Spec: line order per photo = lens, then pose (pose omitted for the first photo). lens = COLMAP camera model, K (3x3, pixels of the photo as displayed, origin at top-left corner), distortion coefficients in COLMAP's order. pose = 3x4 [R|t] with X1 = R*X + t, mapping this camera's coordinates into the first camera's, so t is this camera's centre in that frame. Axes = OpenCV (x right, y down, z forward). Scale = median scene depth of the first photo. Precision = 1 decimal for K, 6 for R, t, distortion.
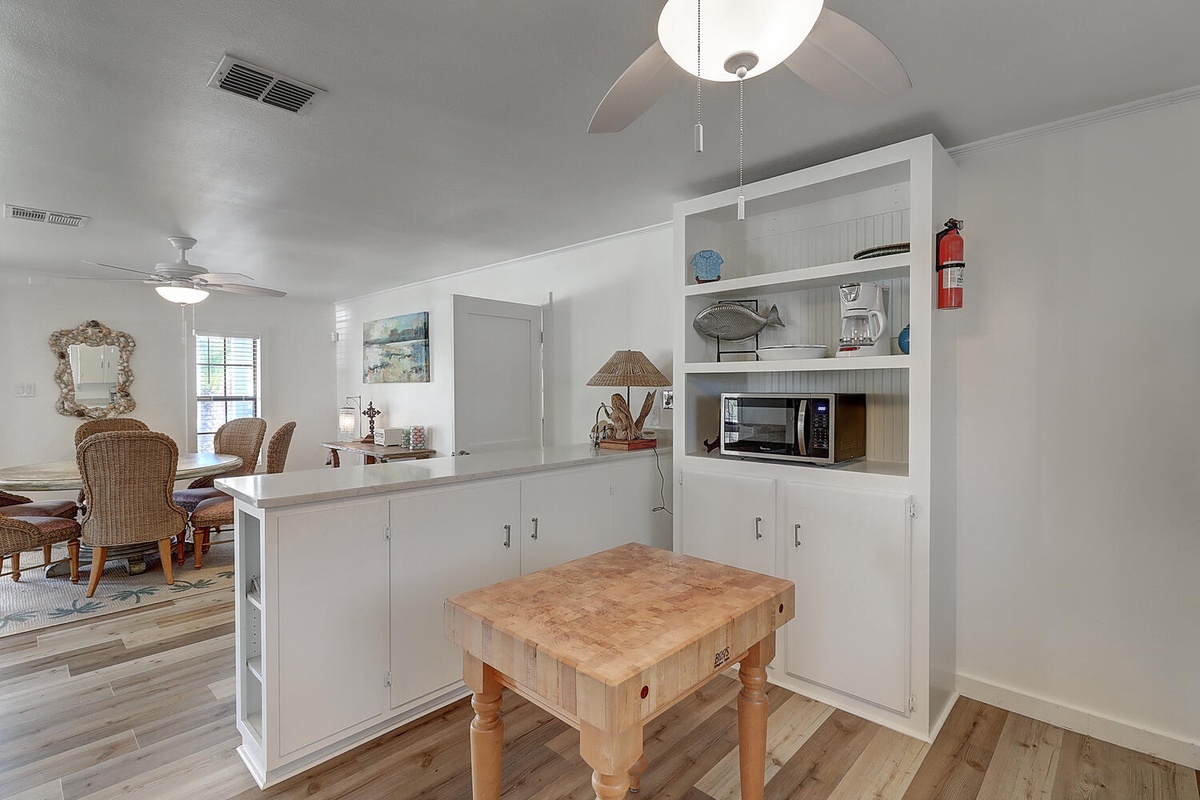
lens RADIAL K [[570.0, 0, 603.8], [0, 570.0, 395.7], [0, 0, 1]] dist [0.002296, -0.000101]
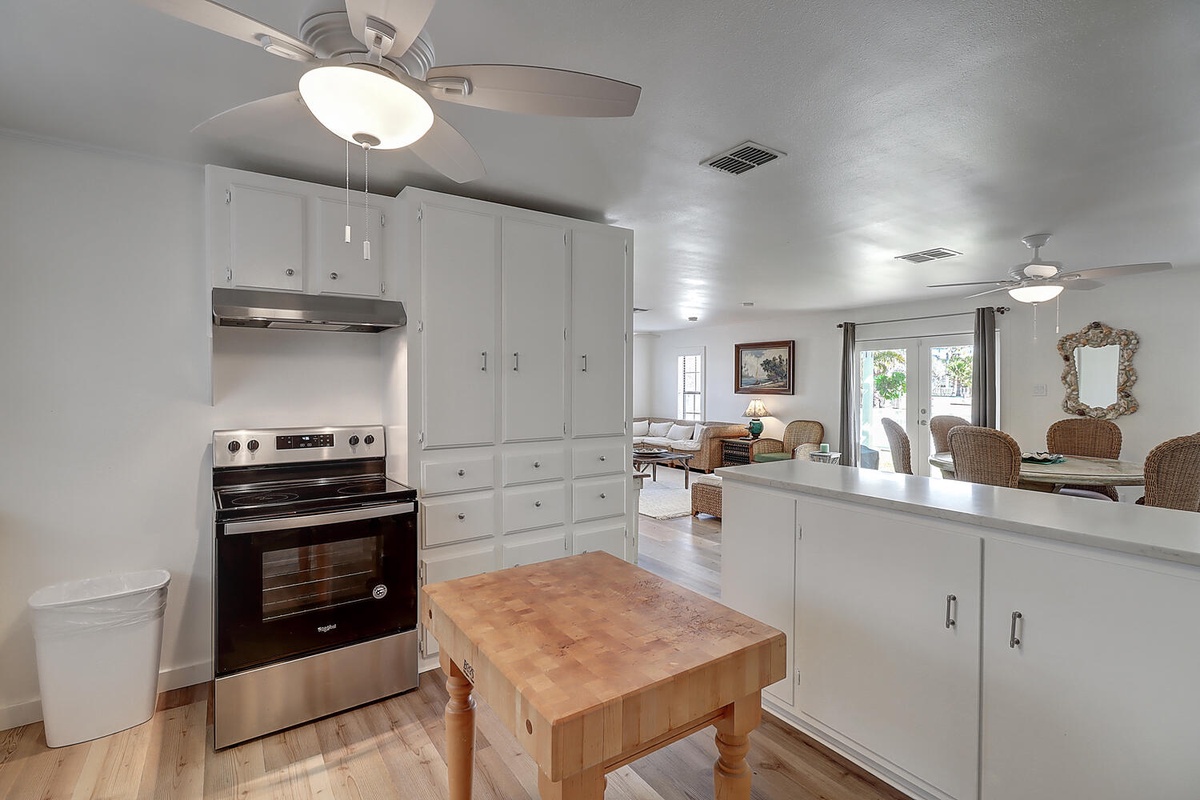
lens RADIAL K [[555.2, 0, 600.2], [0, 555.2, 390.0], [0, 0, 1]] dist [0.002361, -0.000171]
pose [[-0.225758, 0.005111, -0.974170, 0.279701], [-0.014216, 0.999862, 0.008540, -0.006234], [0.974080, 0.015777, -0.225654, 0.373010]]
